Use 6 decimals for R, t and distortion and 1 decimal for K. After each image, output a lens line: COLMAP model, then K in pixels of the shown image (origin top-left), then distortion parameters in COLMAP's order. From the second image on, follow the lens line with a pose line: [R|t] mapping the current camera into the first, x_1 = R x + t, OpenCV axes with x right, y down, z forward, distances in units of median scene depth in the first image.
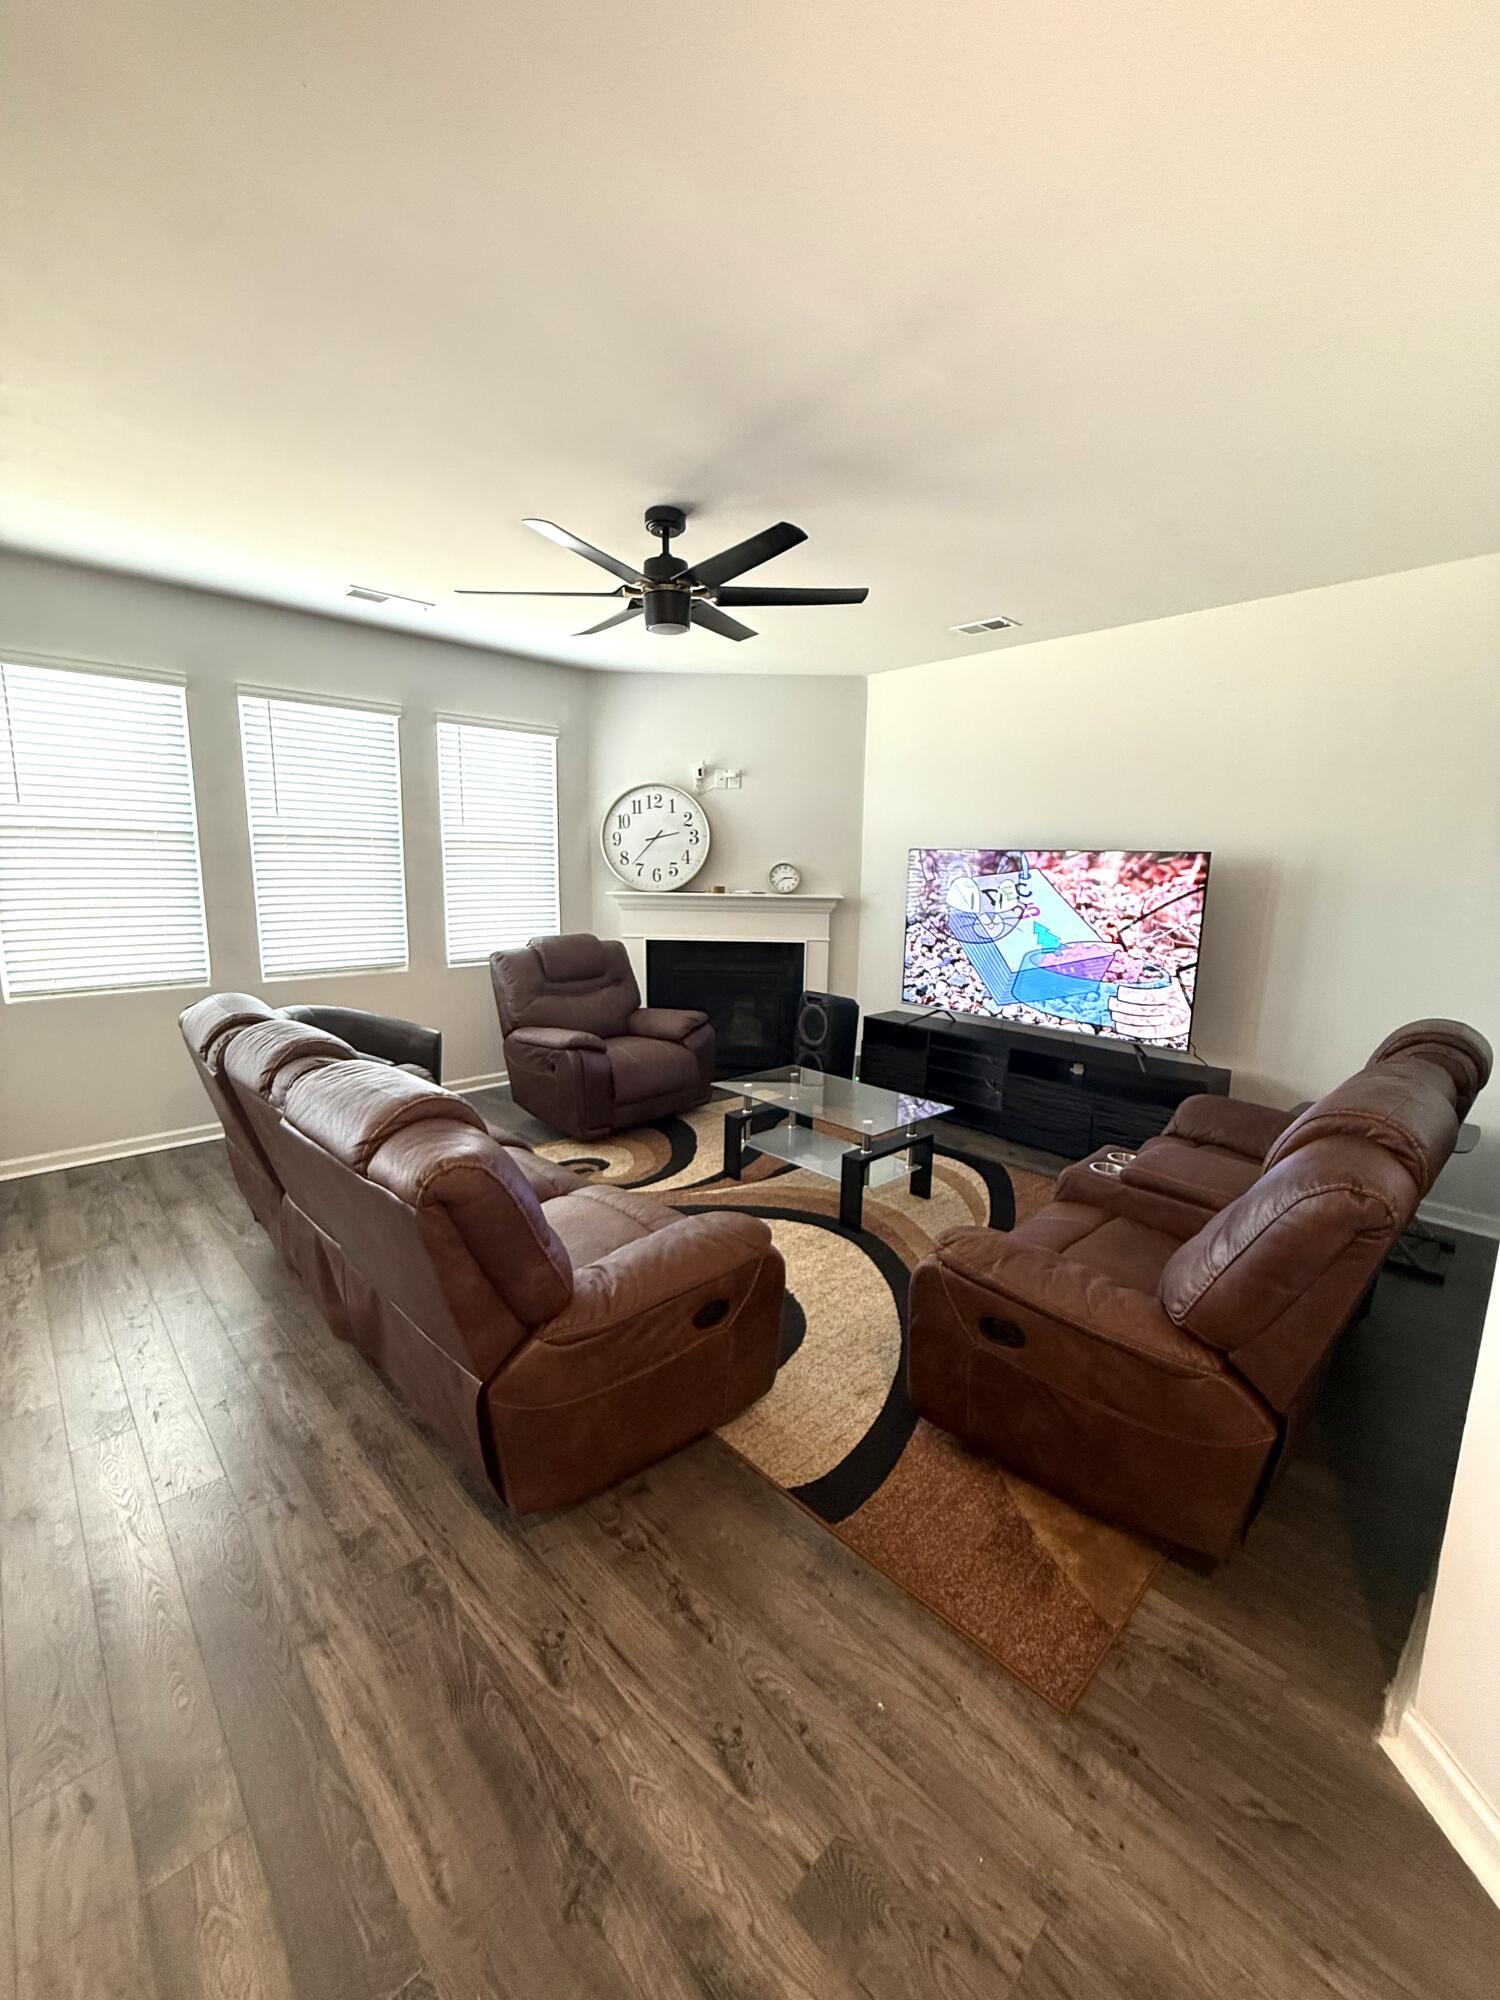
lens RADIAL K [[796.7, 0, 756.0], [0, 796.7, 991.3], [0, 0, 1]] dist [-0.002568, 0.001030]
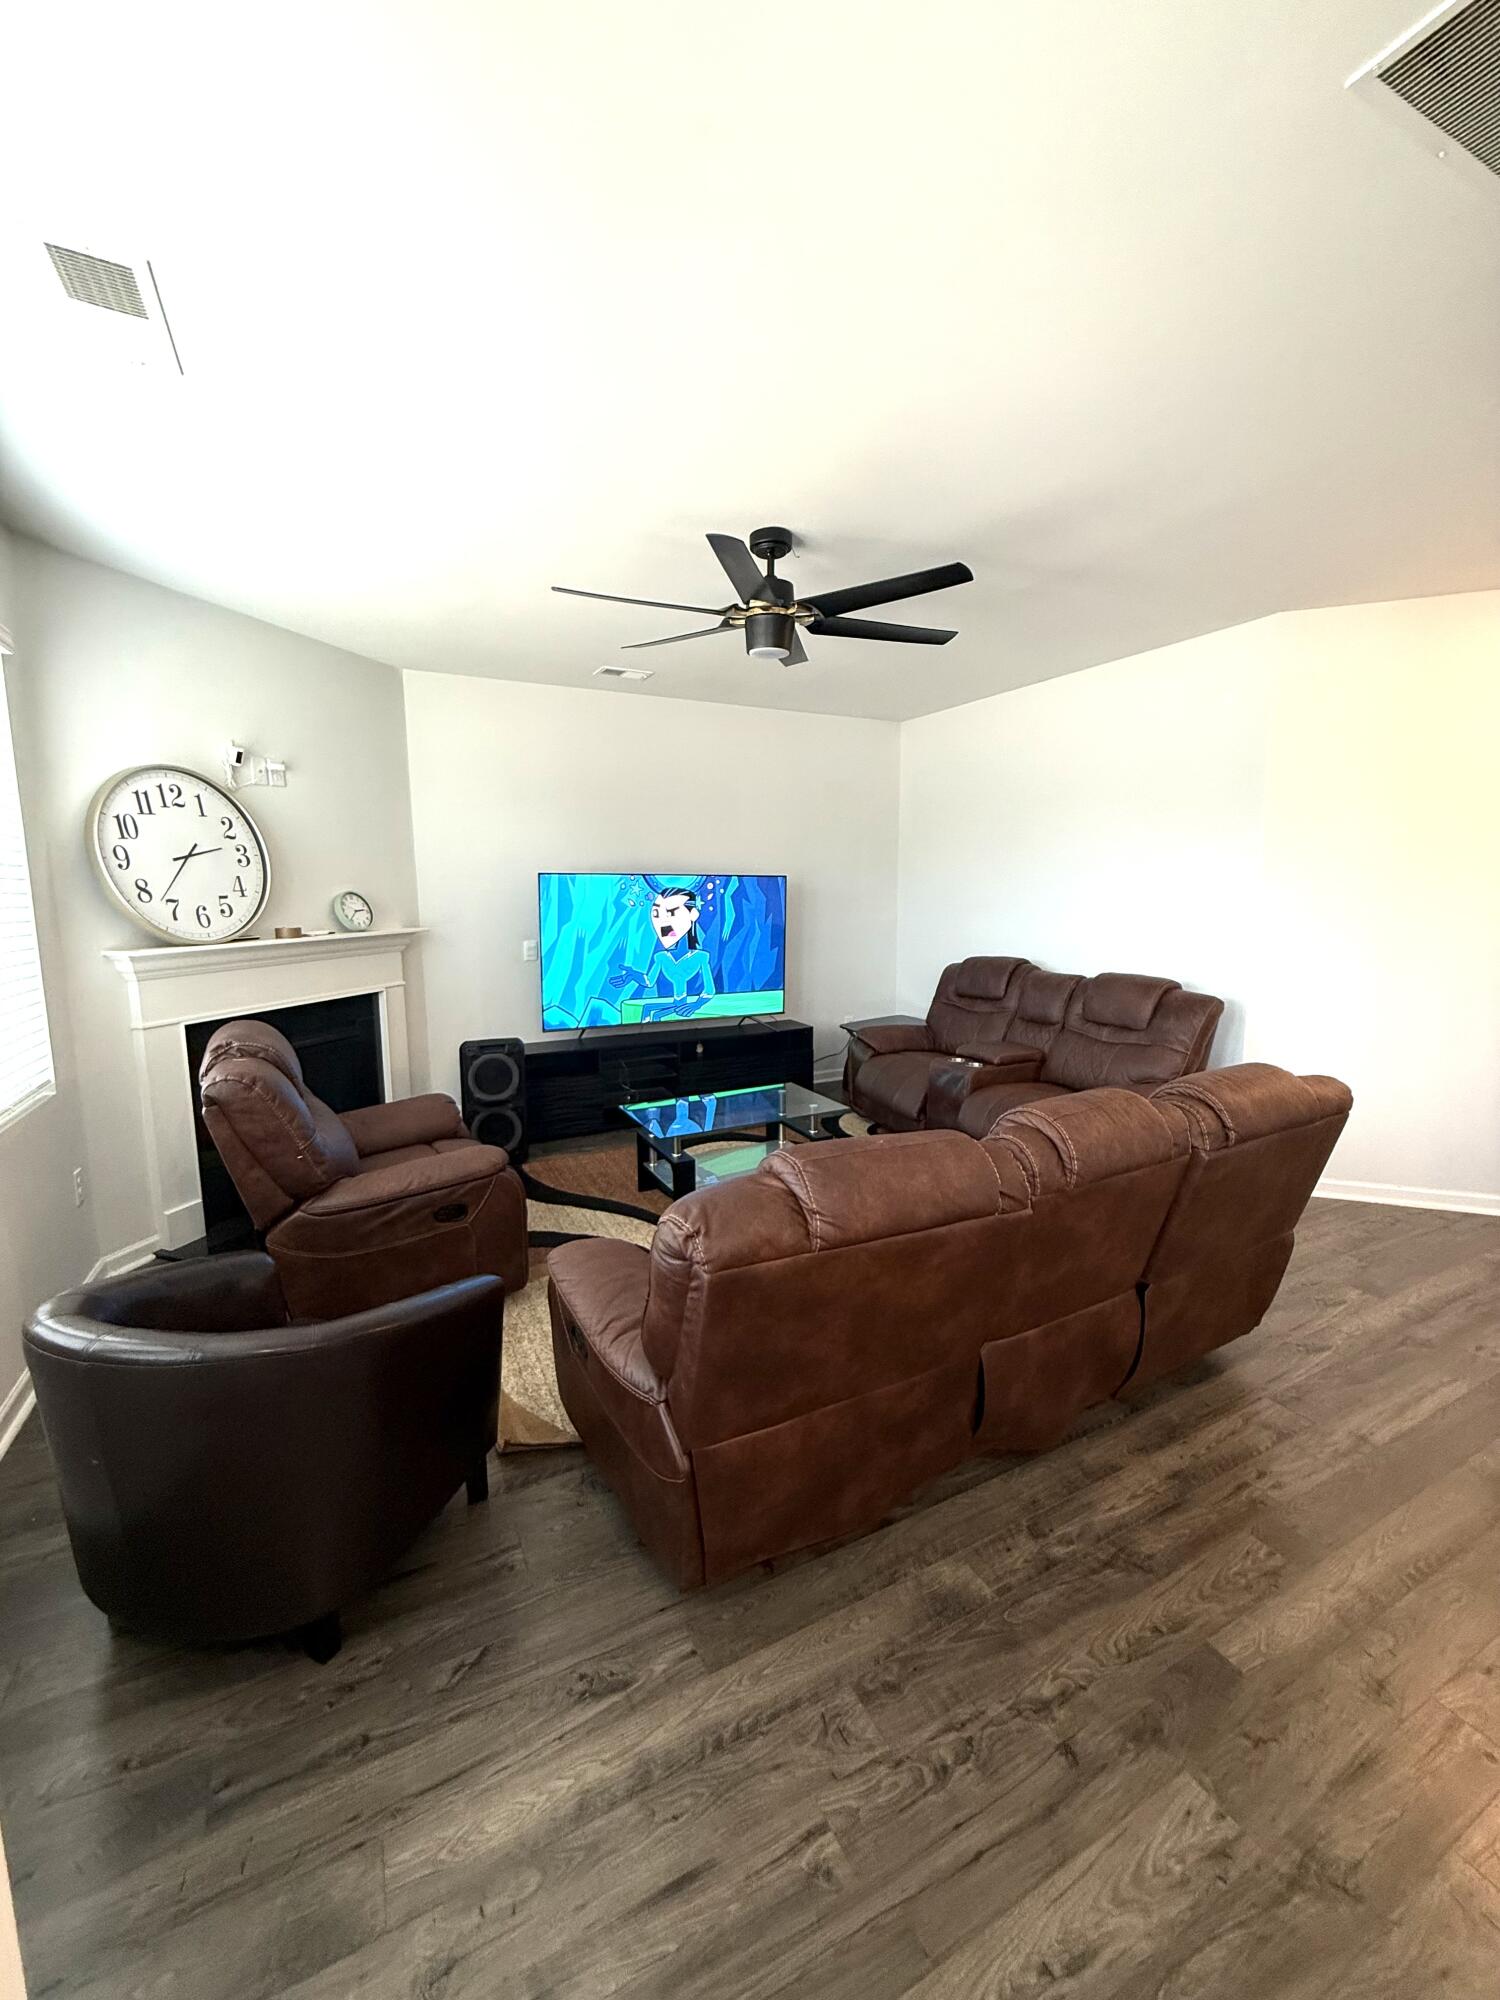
lens RADIAL K [[796.7, 0, 745.6], [0, 796.7, 988.1], [0, 0, 1]] dist [-0.002568, 0.001030]
pose [[0.292050, -0.141449, 0.945885, -0.591423], [0.159738, 0.982325, 0.097578, -0.084692], [-0.942969, 0.122596, 0.309483, 0.420989]]
